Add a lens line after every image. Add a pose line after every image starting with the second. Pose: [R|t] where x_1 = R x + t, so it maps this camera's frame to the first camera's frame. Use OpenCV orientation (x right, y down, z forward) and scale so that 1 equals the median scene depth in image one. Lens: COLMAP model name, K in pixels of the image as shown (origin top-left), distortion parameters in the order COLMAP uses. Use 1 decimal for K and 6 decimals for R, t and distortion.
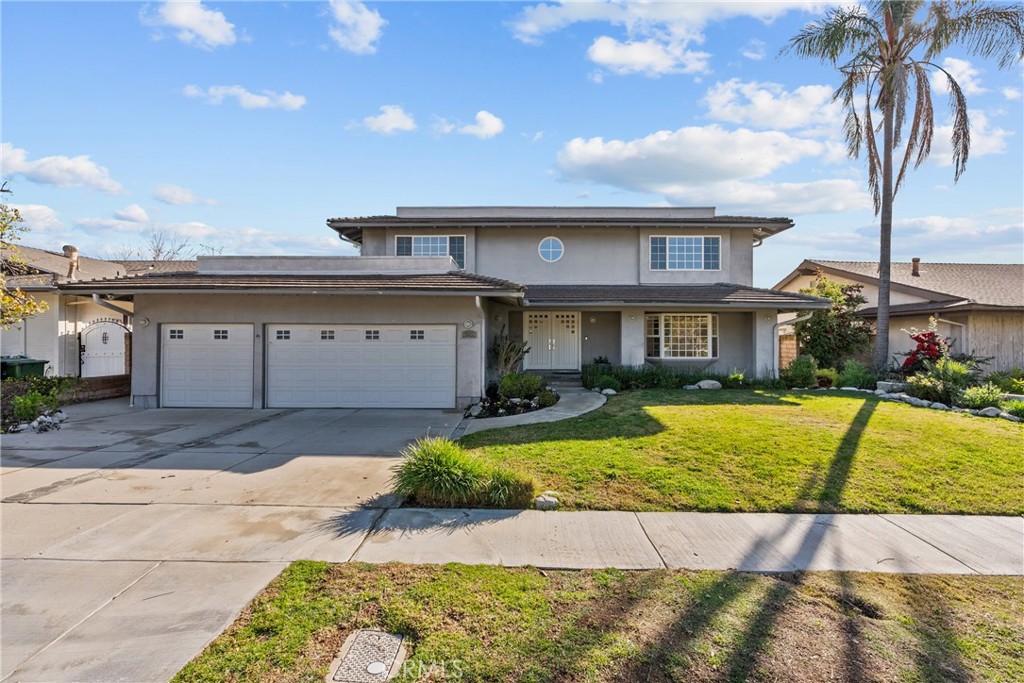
lens RADIAL K [[462.6, 0, 512.0], [0, 462.6, 341.5], [0, 0, 1]] dist [-0.002957, 0.000066]
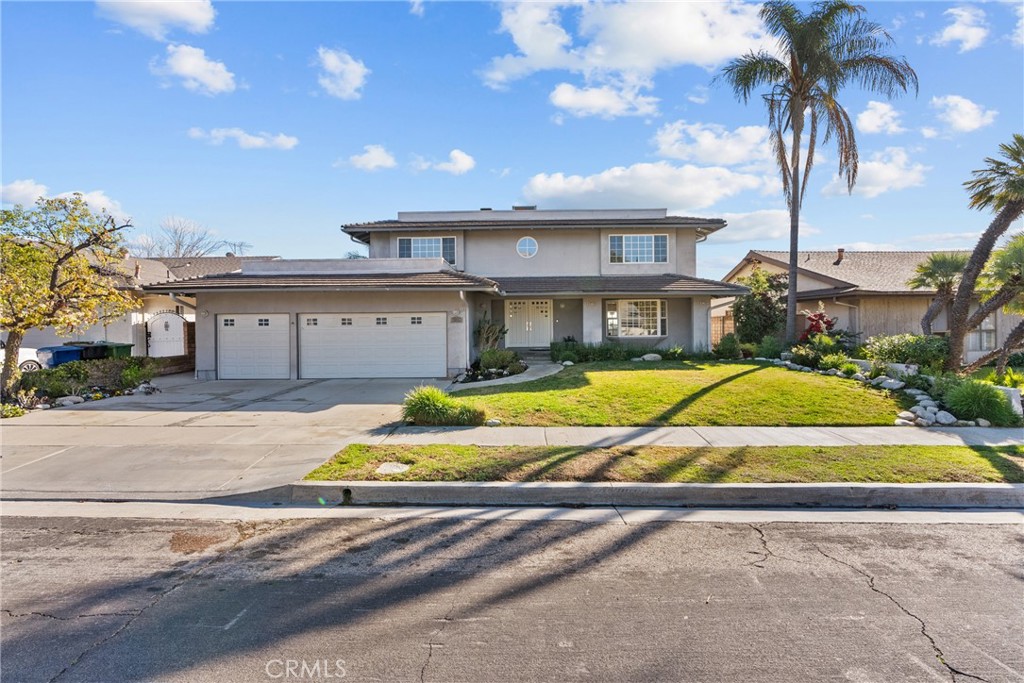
lens RADIAL K [[479.3, 0, 516.0], [0, 479.3, 333.2], [0, 0, 1]] dist [-0.010930, -0.000146]
pose [[0.999909, -0.012628, -0.004795, 0.065689], [0.012731, 0.999675, 0.022096, -0.004291], [0.004515, -0.022155, 0.999744, -0.278766]]
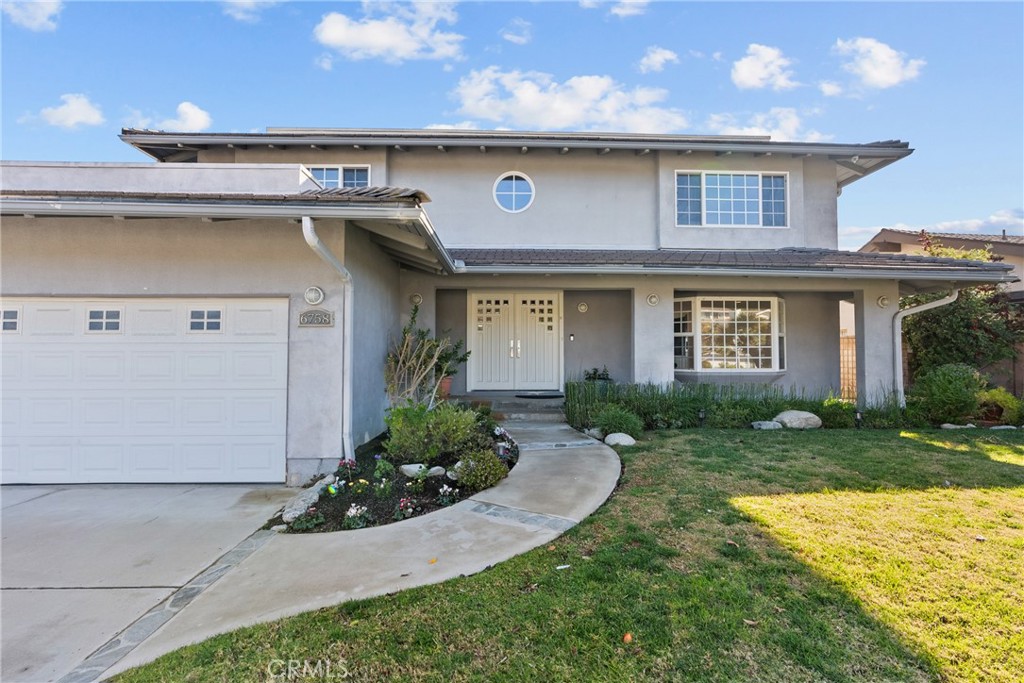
lens RADIAL K [[462.6, 0, 512.0], [0, 462.6, 341.5], [0, 0, 1]] dist [-0.002957, 0.000066]
pose [[0.999295, 0.000950, 0.037527, 0.066928], [0.000097, 0.999611, -0.027887, 0.015994], [-0.037539, 0.027871, 0.998906, 0.449532]]
